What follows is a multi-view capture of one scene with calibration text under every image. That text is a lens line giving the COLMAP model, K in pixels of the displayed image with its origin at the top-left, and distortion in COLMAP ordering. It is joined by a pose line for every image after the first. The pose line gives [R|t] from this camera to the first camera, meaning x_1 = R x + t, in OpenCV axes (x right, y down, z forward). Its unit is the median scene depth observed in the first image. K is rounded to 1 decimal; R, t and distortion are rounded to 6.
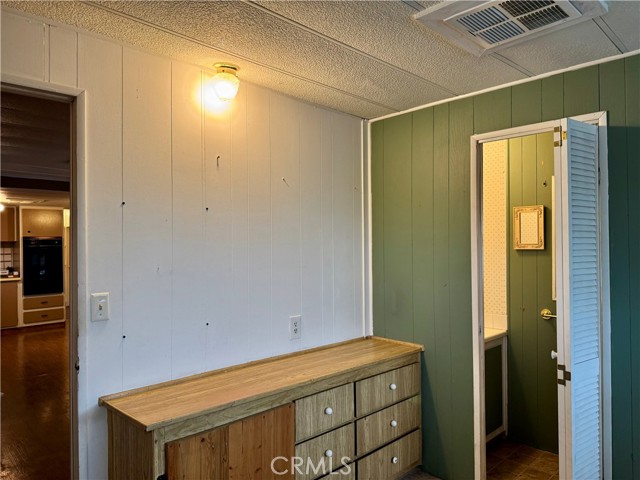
lens RADIAL K [[451.2, 0, 321.9], [0, 451.2, 238.0], [0, 0, 1]] dist [0.108573, -0.149169]
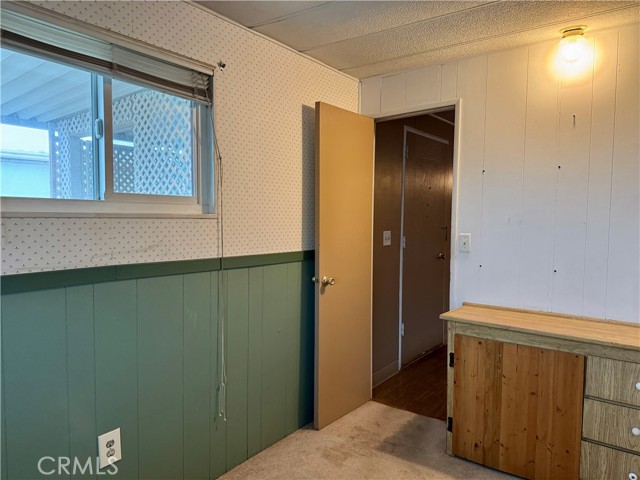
lens RADIAL K [[451.2, 0, 321.9], [0, 451.2, 238.0], [0, 0, 1]] dist [0.108573, -0.149169]
pose [[0.134678, 0.047372, -0.989756, 1.033285], [0.011193, 0.998720, 0.049325, 0.061283], [0.990826, -0.017721, 0.133975, 0.375879]]
